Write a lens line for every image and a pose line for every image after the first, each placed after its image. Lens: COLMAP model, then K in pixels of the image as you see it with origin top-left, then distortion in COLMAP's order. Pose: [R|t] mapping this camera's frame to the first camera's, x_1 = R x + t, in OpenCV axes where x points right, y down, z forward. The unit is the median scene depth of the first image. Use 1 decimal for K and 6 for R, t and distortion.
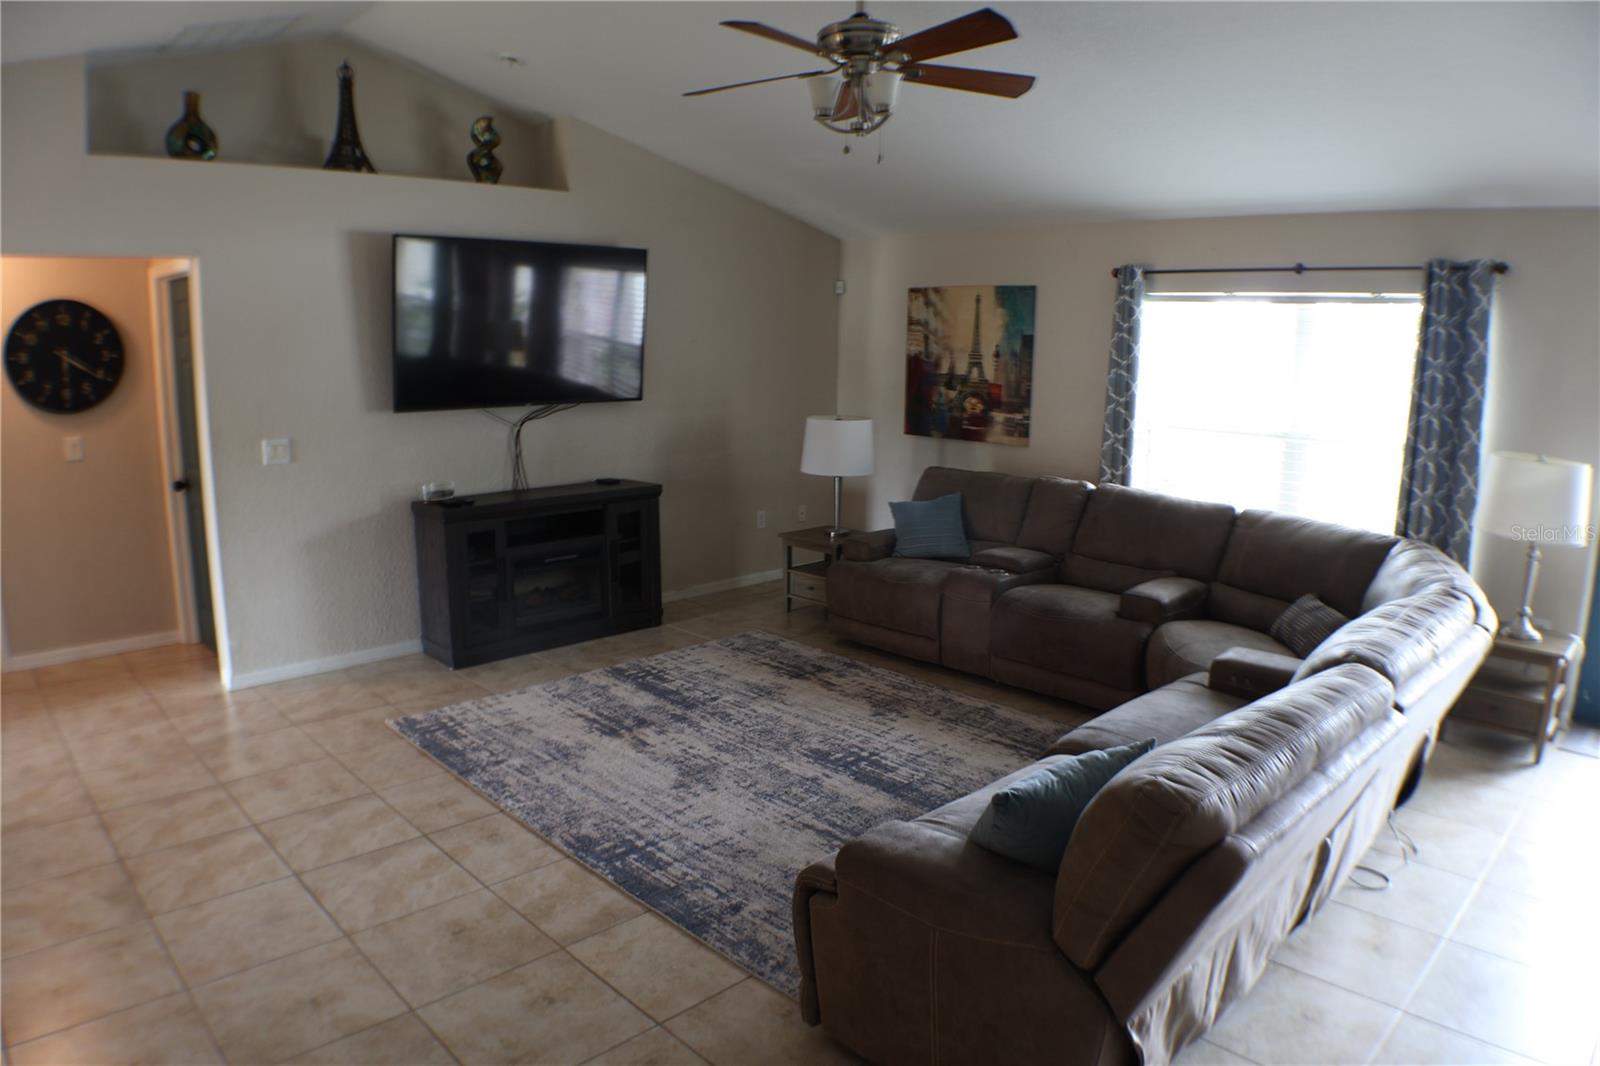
lens RADIAL K [[1062.5, 0, 800.0], [0, 1062.5, 533.0], [0, 0, 1]] dist [-0.125564, 0.008341]
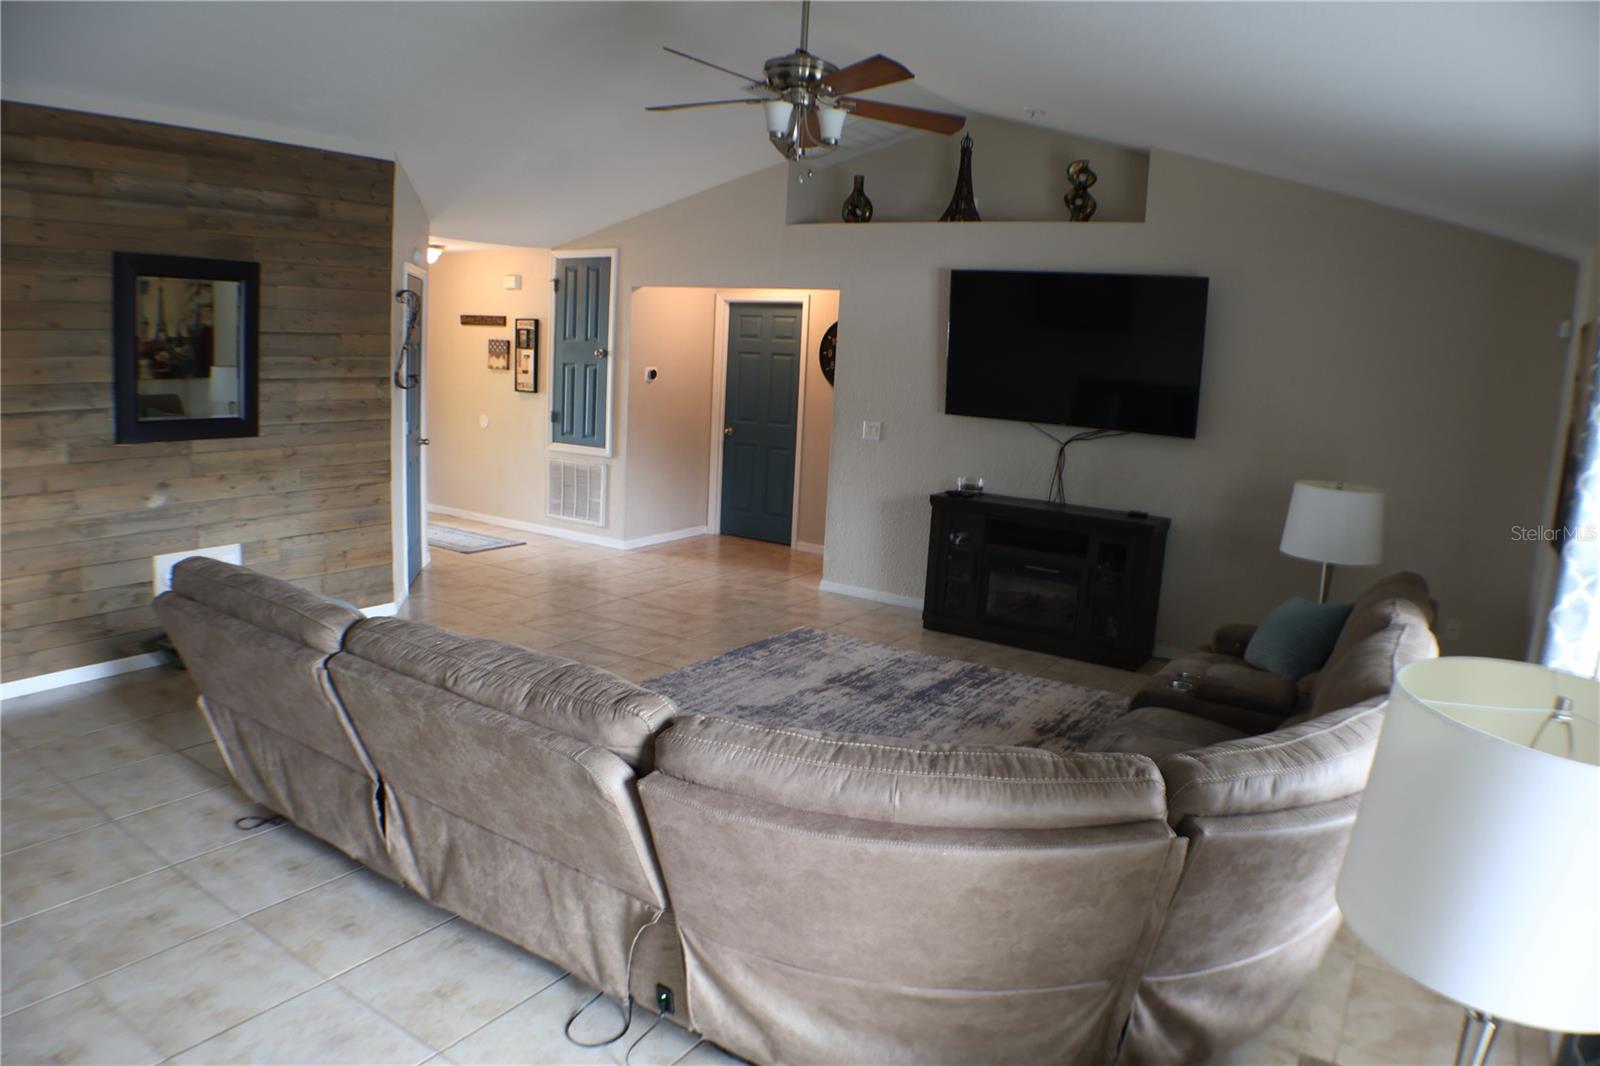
lens RADIAL K [[1062.5, 0, 800.0], [0, 1062.5, 533.0], [0, 0, 1]] dist [-0.125564, 0.008341]
pose [[0.224566, 0.175553, -0.958515, 0.865975], [-0.229045, 0.965590, 0.123187, -0.102272], [0.947158, 0.191879, 0.257049, 0.583623]]
